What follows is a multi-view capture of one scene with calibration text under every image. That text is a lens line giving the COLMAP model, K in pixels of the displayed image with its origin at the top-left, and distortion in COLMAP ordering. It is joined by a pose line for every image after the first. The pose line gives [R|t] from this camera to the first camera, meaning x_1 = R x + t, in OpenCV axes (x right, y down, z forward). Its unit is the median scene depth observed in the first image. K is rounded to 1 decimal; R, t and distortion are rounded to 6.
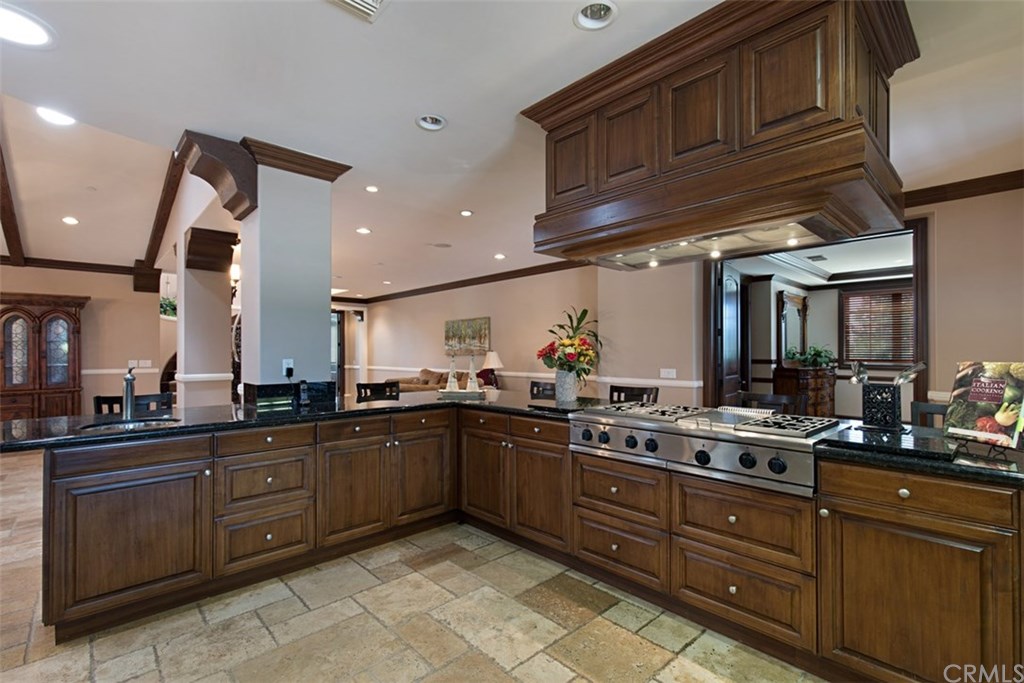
lens RADIAL K [[465.2, 0, 511.7], [0, 465.2, 348.6], [0, 0, 1]] dist [-0.000780, -0.000057]
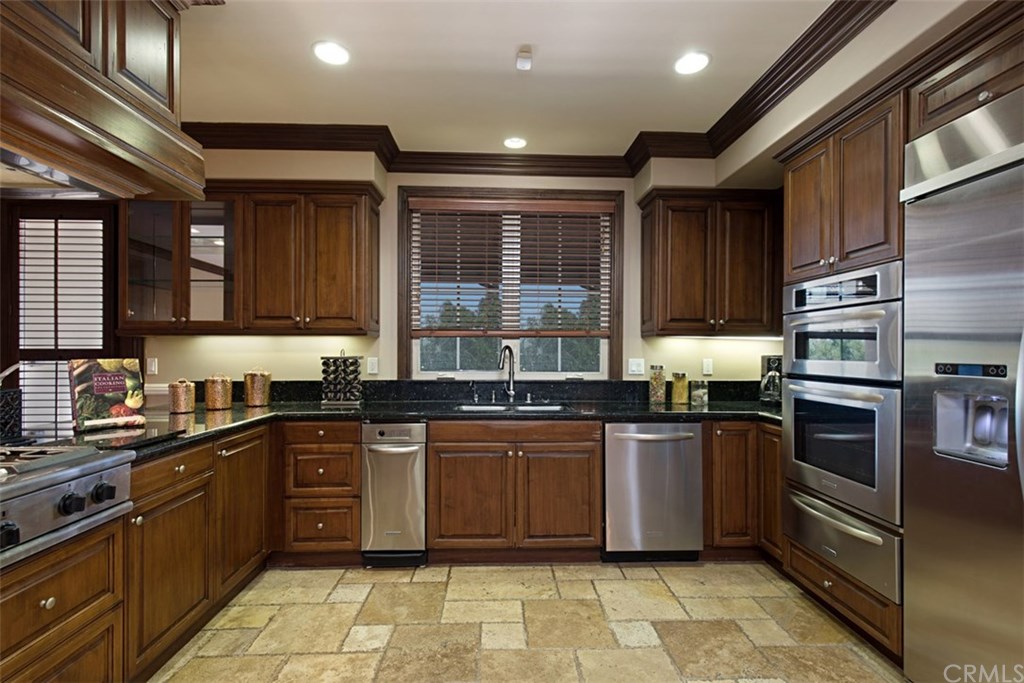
lens RADIAL K [[465.2, 0, 511.2], [0, 465.2, 347.8], [0, 0, 1]] dist [-0.000780, -0.000057]
pose [[-0.756875, 0.004750, 0.653542, -0.520465], [-0.004627, 0.999910, -0.012626, 0.010914], [-0.653543, -0.012580, -0.756785, 1.232160]]
